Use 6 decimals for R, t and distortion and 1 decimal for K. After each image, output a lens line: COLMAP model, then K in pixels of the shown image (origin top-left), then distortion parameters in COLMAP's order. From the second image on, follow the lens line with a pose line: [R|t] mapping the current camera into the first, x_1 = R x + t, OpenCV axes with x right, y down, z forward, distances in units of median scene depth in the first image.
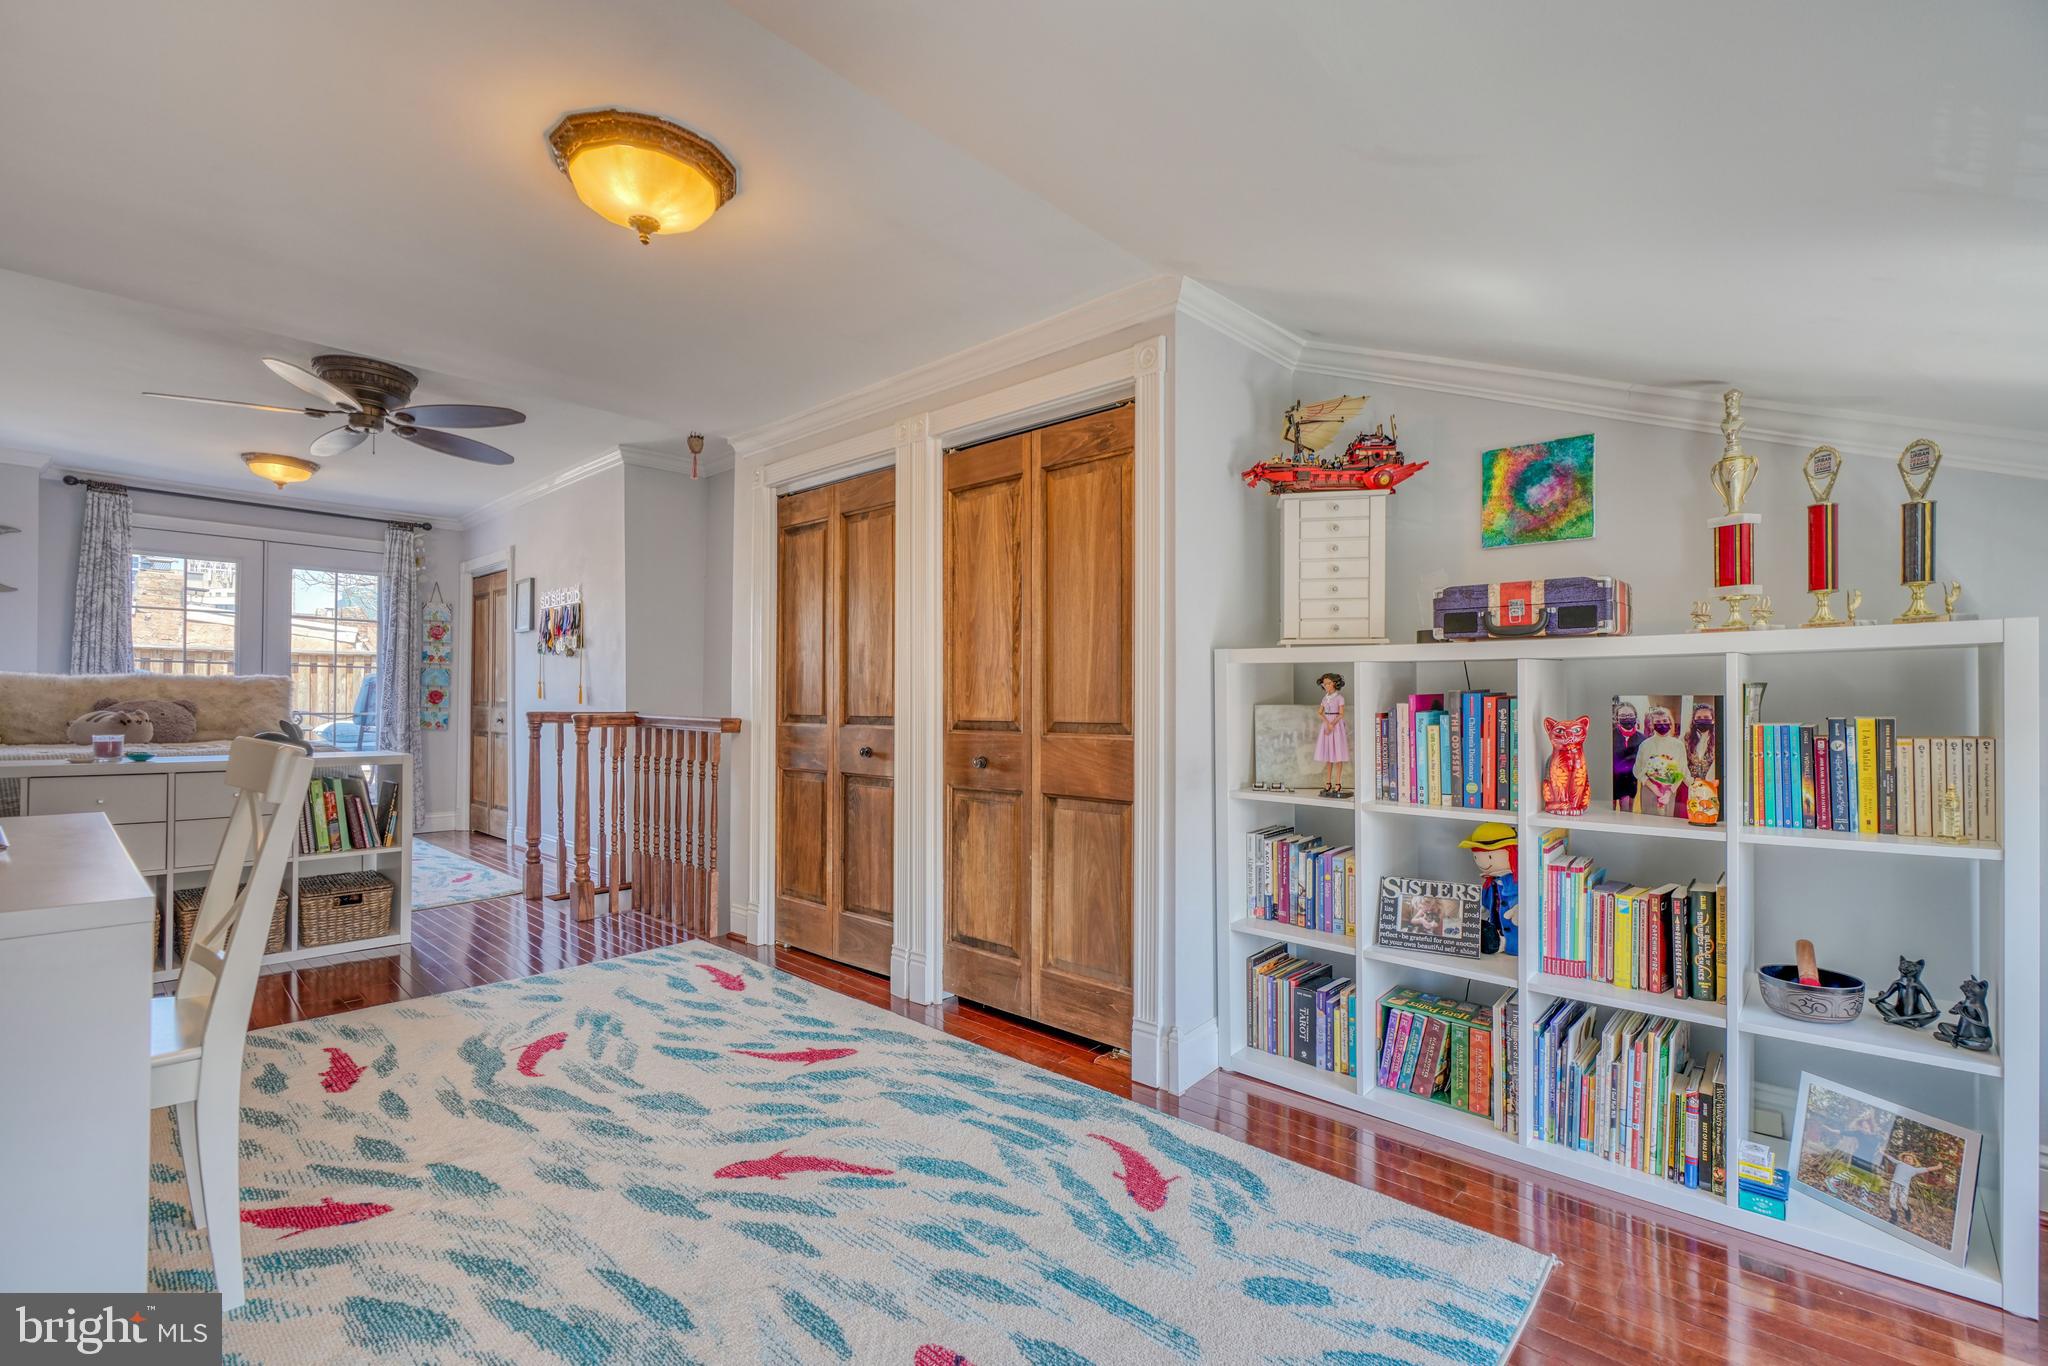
lens RADIAL K [[912.4, 0, 1017.0], [0, 912.4, 688.2], [0, 0, 1]] dist [-0.012595, 0.006535]
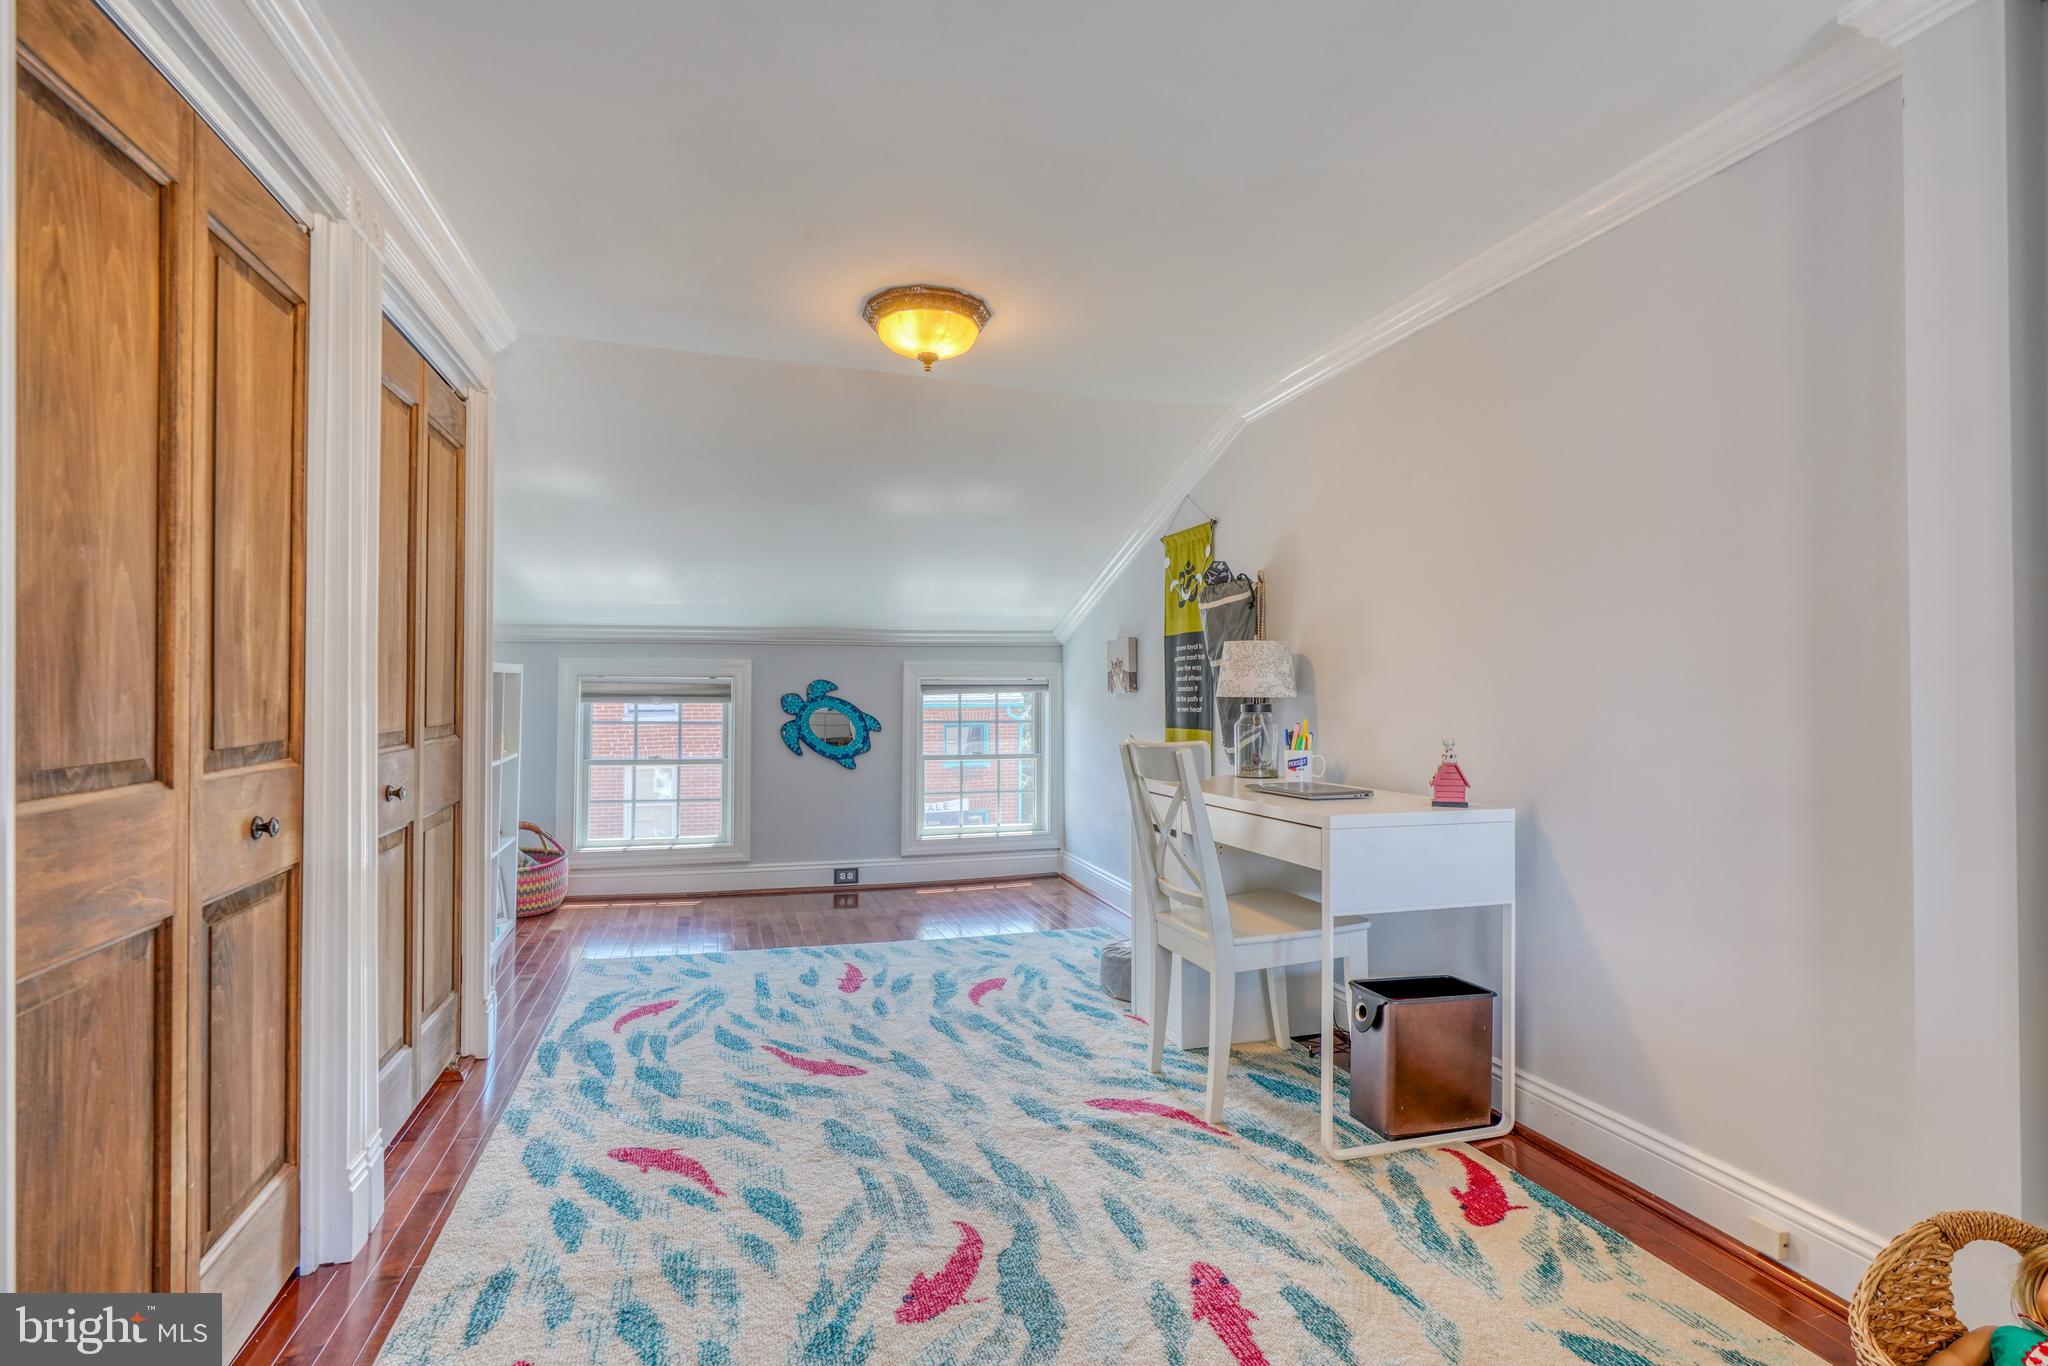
lens RADIAL K [[912.4, 0, 1017.0], [0, 912.4, 688.2], [0, 0, 1]] dist [-0.012595, 0.006535]
pose [[-0.859884, -0.006190, 0.510452, -1.013491], [-0.011428, 0.999909, -0.007127, 0.004532], [-0.510361, -0.011962, -0.859877, 1.741812]]
